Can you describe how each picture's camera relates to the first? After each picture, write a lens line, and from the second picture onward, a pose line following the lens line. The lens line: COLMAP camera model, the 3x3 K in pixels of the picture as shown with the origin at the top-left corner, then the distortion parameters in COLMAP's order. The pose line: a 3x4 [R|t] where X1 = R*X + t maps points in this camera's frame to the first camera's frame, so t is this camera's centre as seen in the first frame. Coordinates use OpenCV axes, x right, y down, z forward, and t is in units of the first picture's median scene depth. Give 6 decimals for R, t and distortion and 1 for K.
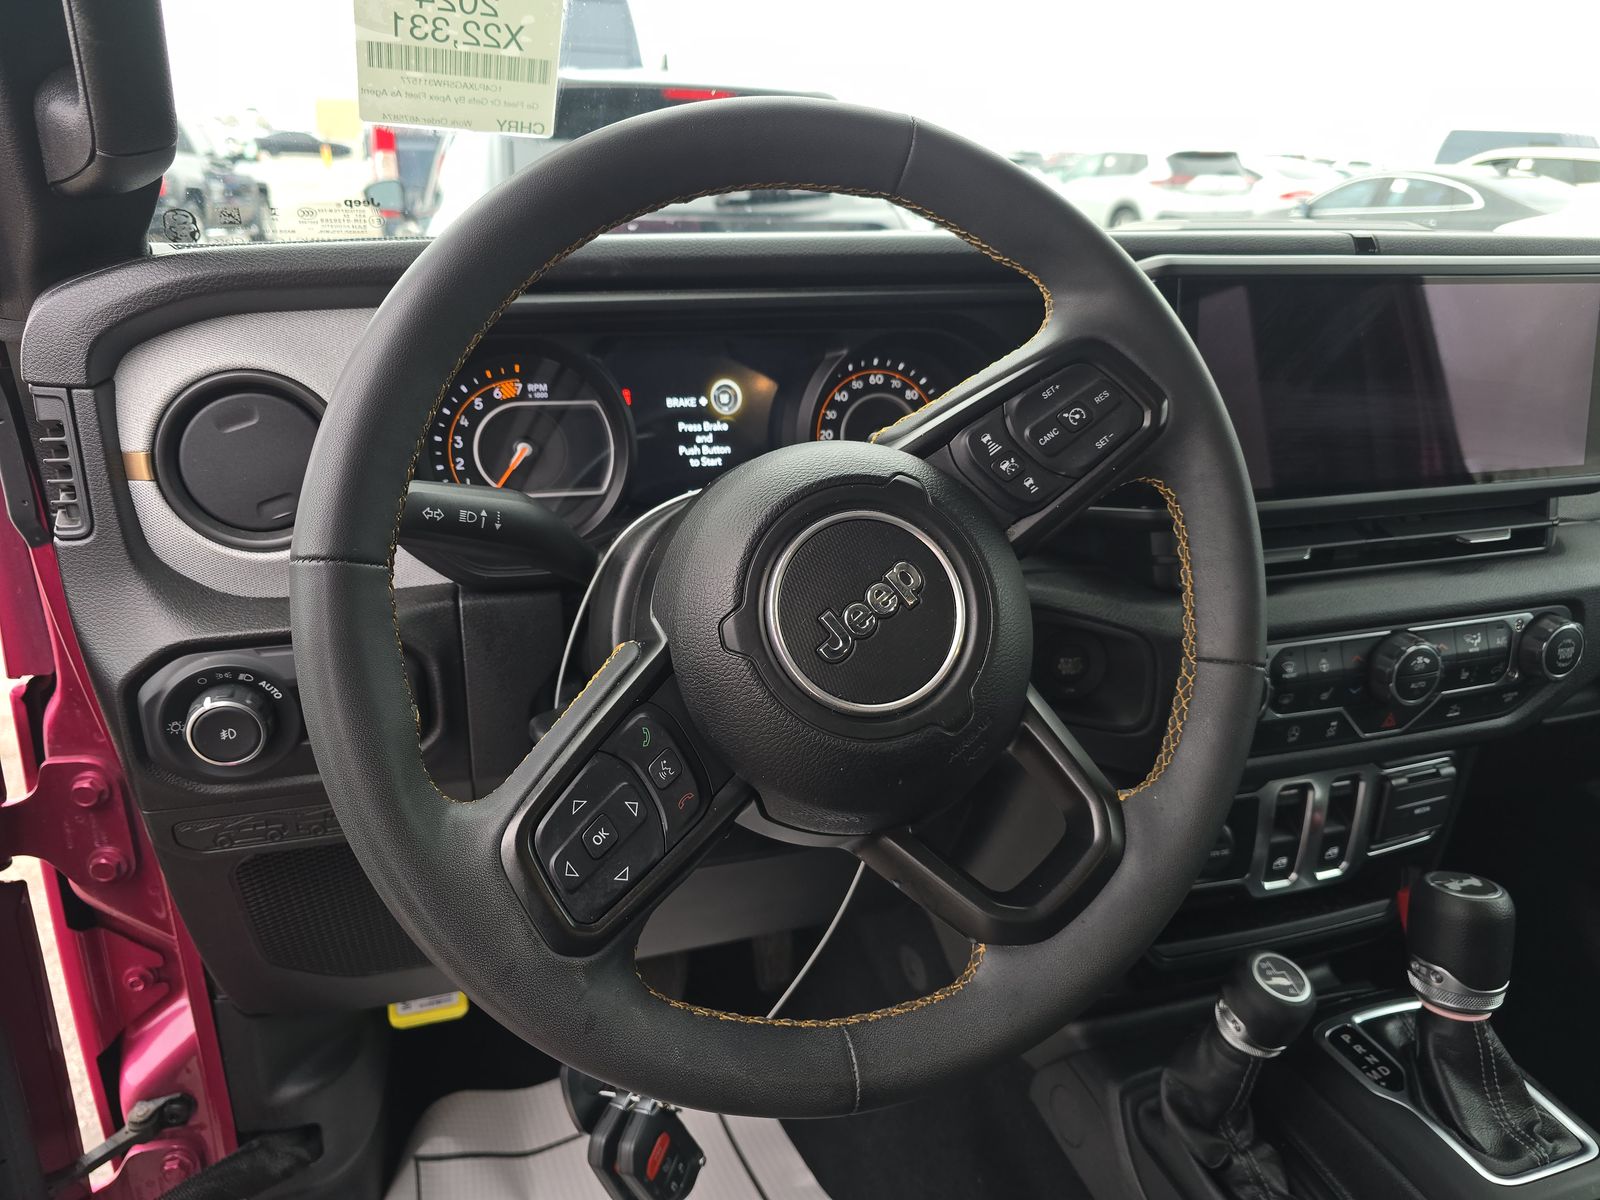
lens RADIAL K [[1052.4, 0, 796.5], [0, 1052.4, 604.8], [0, 0, 1]] dist [-0.004450, -0.013943]
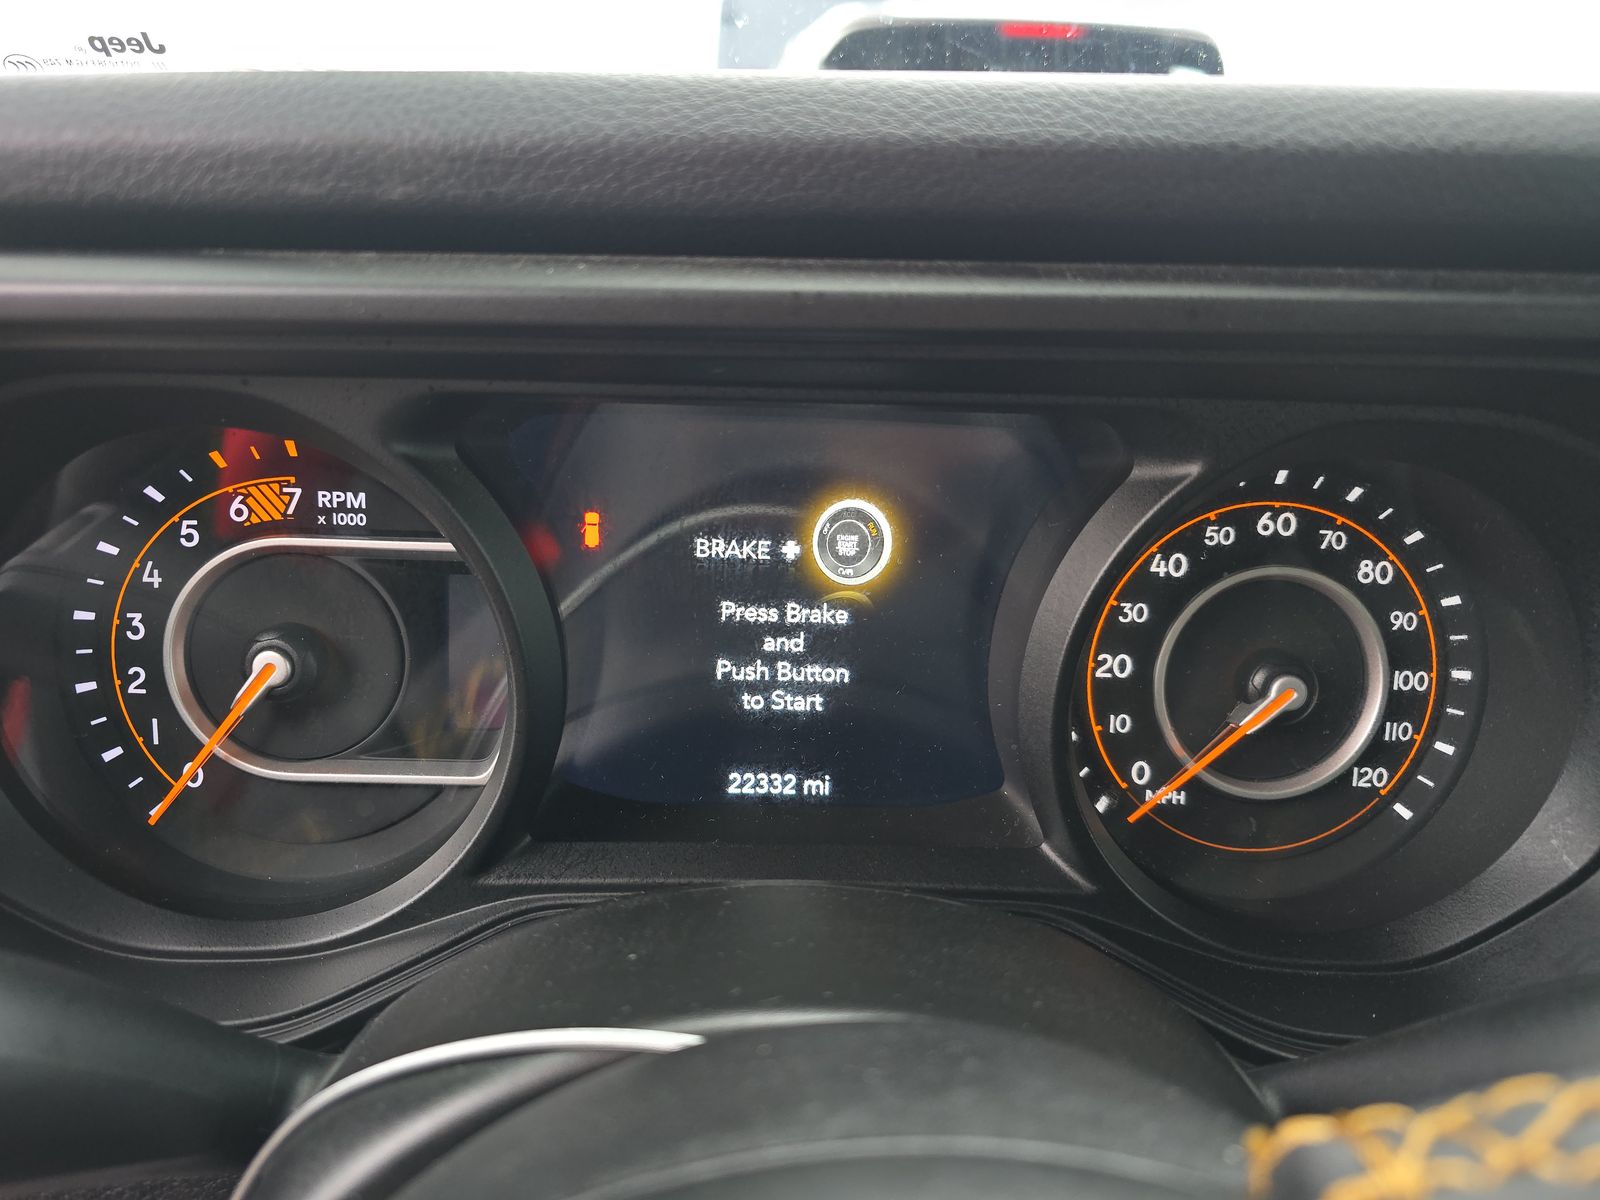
lens RADIAL K [[1052.4, 0, 797.9], [0, 1052.4, 602.6], [0, 0, 1]] dist [-0.004450, -0.013943]
pose [[0.955069, 0.122308, -0.269971, 0.019536], [-0.113646, 0.992383, 0.047546, -0.184798], [0.273730, -0.014728, 0.961694, 0.604239]]
